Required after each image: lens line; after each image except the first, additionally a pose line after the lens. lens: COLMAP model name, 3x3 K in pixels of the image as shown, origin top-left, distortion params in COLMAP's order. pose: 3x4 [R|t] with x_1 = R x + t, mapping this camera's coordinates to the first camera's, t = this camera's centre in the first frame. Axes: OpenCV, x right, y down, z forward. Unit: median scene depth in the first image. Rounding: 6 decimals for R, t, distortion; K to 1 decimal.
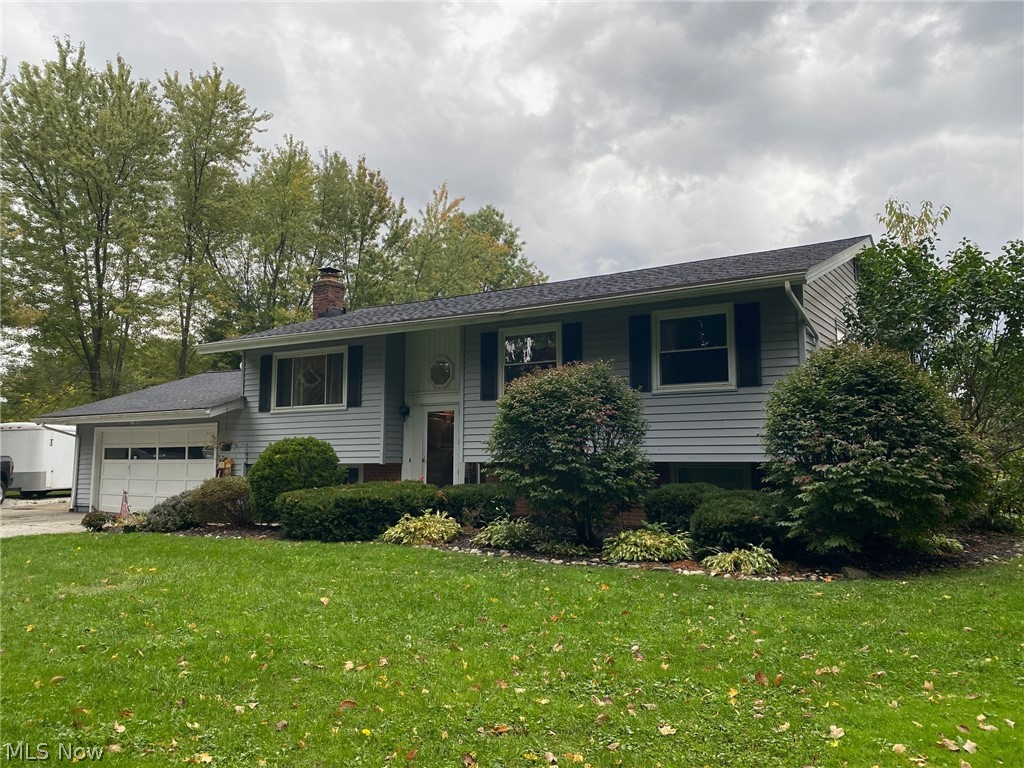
lens RADIAL K [[796.8, 0, 512.0], [0, 796.8, 384.0], [0, 0, 1]] dist [0.000436, -0.001927]
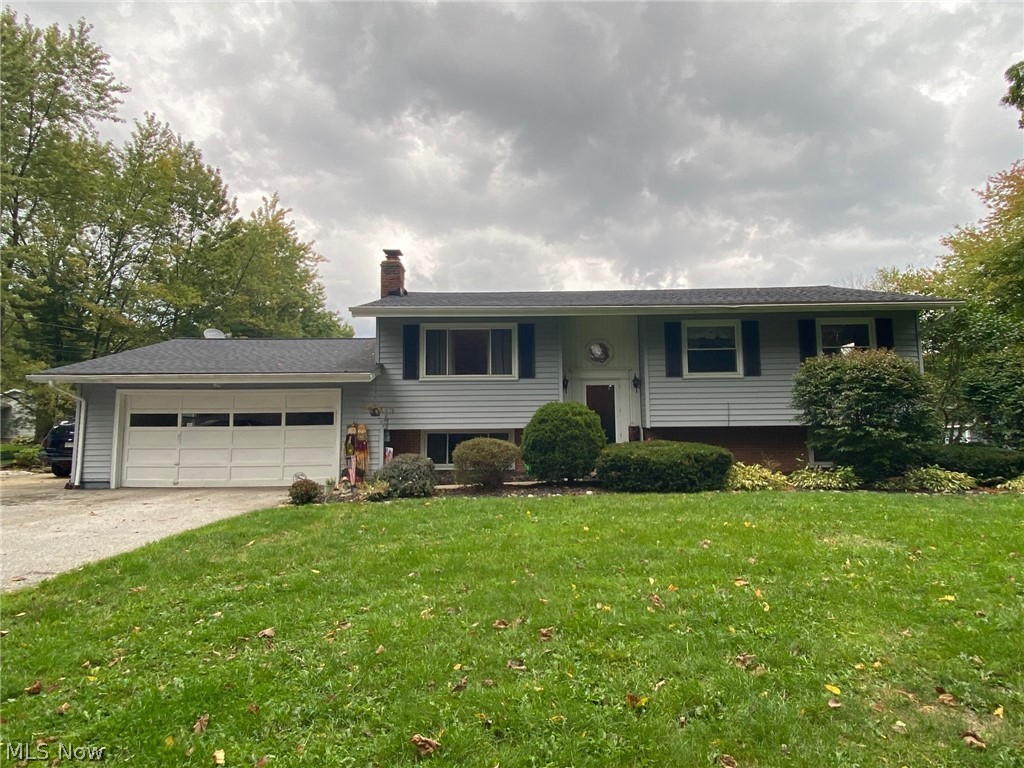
lens RADIAL K [[570.8, 0, 512.0], [0, 570.8, 384.0], [0, 0, 1]] dist [0.032679, -0.032138]
pose [[0.851166, 0.042236, 0.523194, -0.595098], [-0.044274, 0.998982, -0.008616, 0.042404], [-0.523025, -0.015830, 0.852170, 0.299572]]
